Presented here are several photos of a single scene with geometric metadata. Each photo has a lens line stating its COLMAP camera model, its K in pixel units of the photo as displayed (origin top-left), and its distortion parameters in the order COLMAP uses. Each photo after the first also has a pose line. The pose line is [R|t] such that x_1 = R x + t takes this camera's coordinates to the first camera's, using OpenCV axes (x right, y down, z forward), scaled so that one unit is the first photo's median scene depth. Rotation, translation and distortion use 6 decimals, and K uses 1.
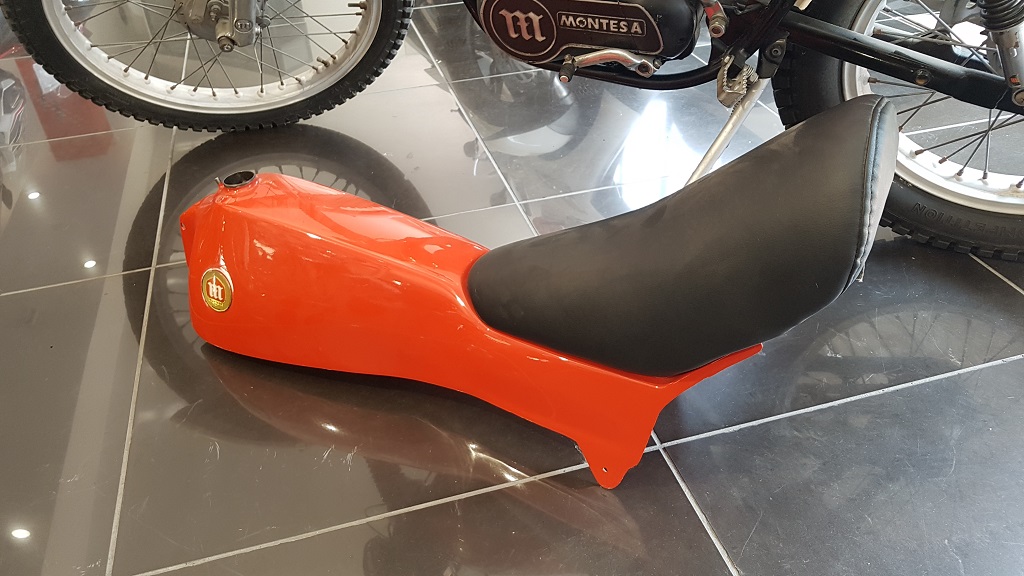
lens RADIAL K [[775.6, 0, 512.0], [0, 775.6, 288.0], [0, 0, 1]] dist [-0.043729, -0.001508]
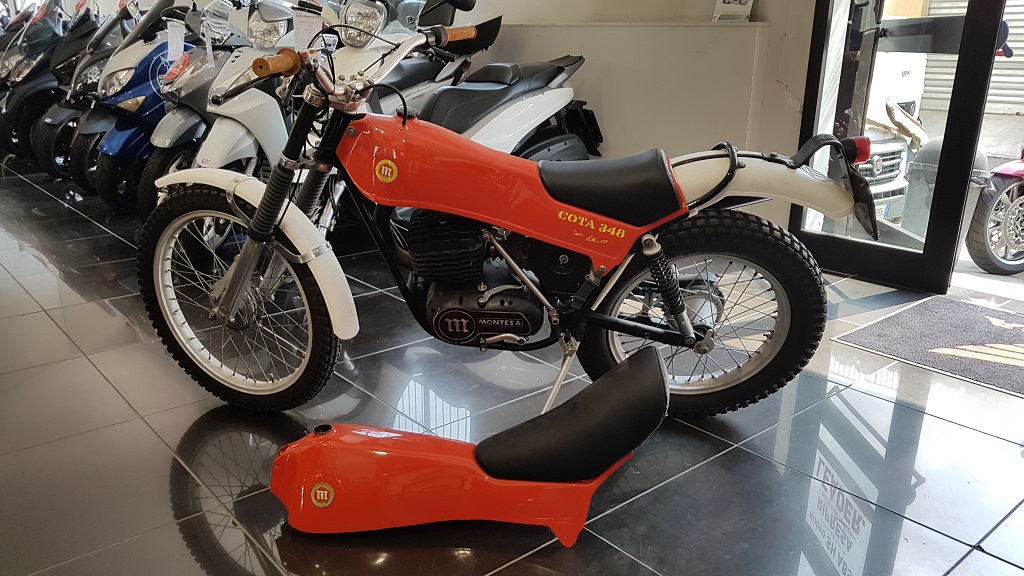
lens RADIAL K [[790.5, 0, 512.0], [0, 790.5, 288.0], [0, 0, 1]] dist [0.326322, 0.000010]
pose [[0.903790, -0.058266, 0.423992, -0.725037], [0.187489, 0.944469, -0.269863, 0.137416], [-0.384724, 0.323393, 0.864526, -0.828516]]
